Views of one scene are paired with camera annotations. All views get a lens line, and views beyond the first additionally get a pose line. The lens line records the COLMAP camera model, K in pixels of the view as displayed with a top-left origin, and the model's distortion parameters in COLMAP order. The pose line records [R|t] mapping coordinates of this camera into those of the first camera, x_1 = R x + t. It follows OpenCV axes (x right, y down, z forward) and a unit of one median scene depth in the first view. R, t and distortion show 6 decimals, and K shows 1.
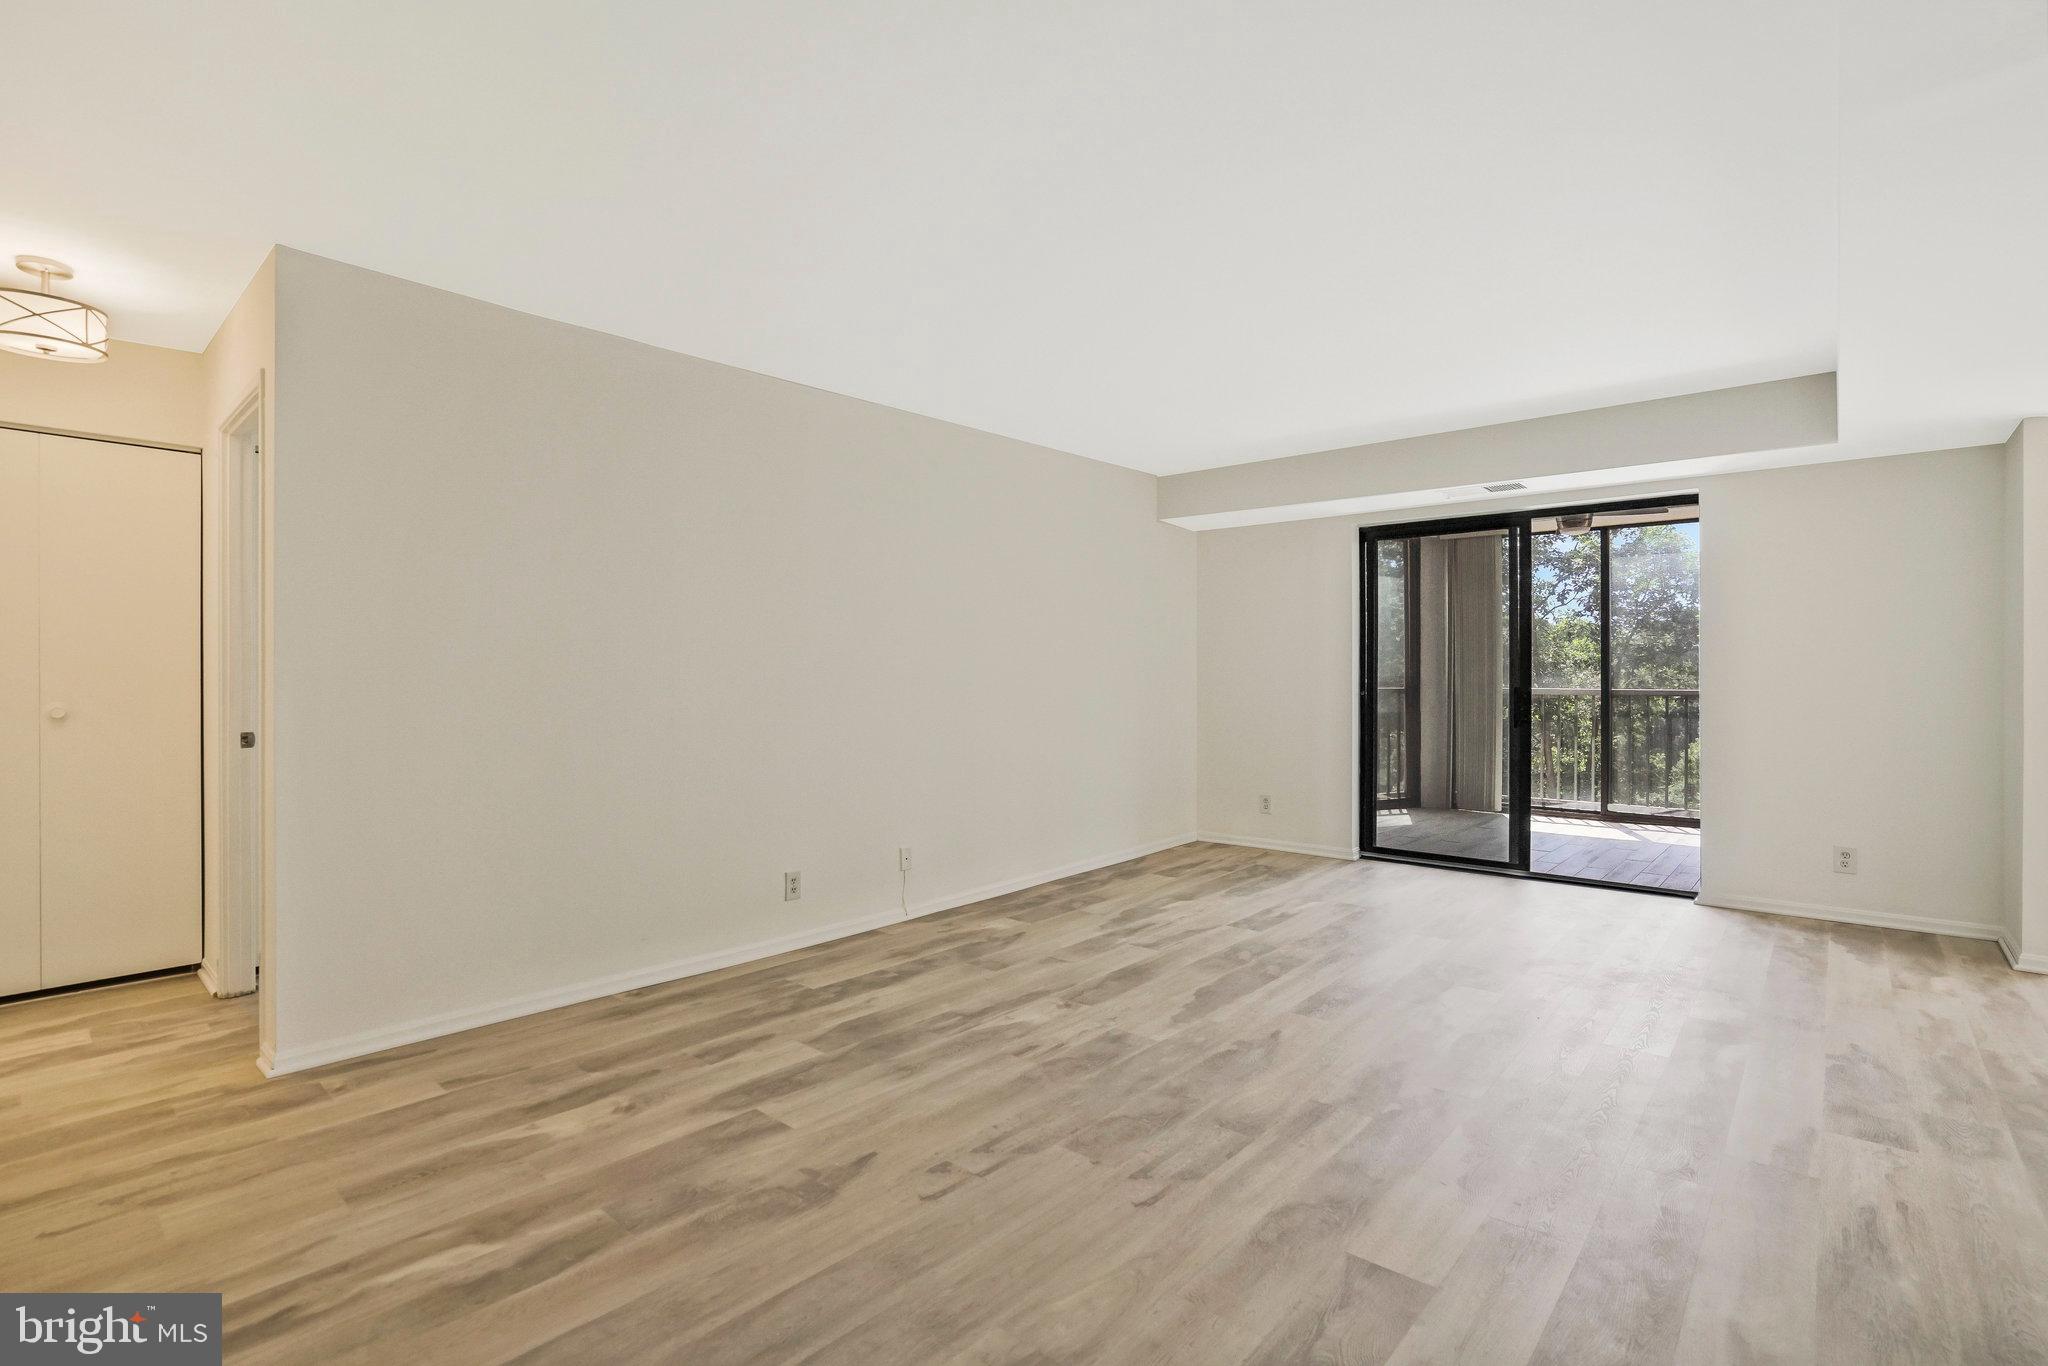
lens RADIAL K [[957.6, 0, 1001.3], [0, 957.6, 682.3], [0, 0, 1]] dist [-0.059752, 0.023646]
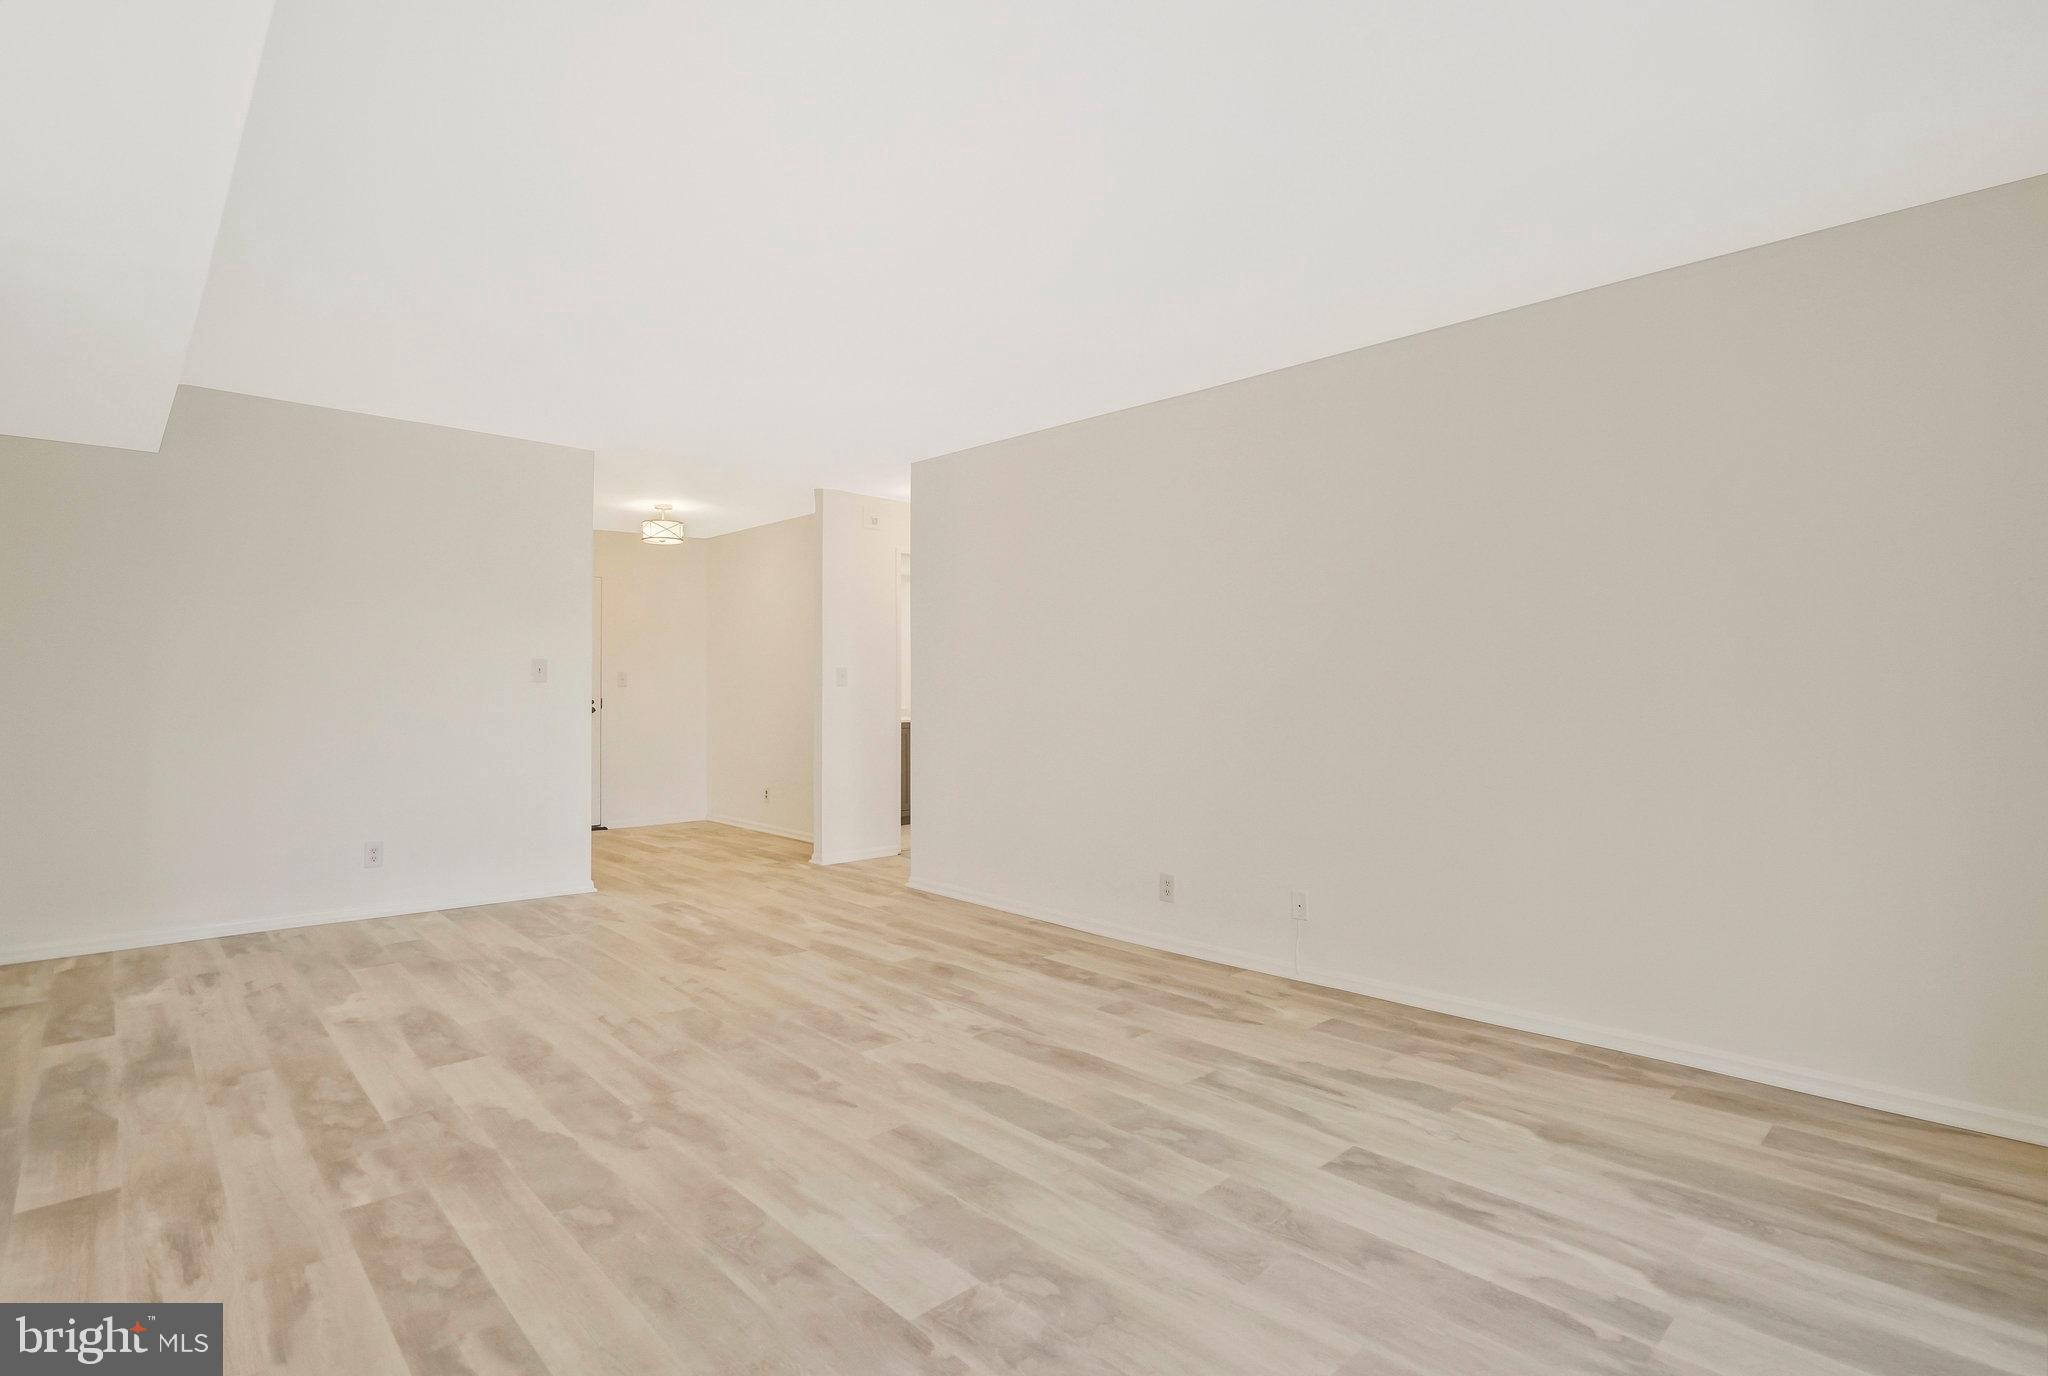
lens RADIAL K [[991.6, 0, 967.8], [0, 991.6, 682.2], [0, 0, 1]] dist [-0.070743, 0.024996]
pose [[-0.101876, -0.002356, -0.994794, 1.048861], [-0.009656, 0.999952, -0.001379, -0.006578], [0.994750, 0.009465, -0.101894, 1.083775]]
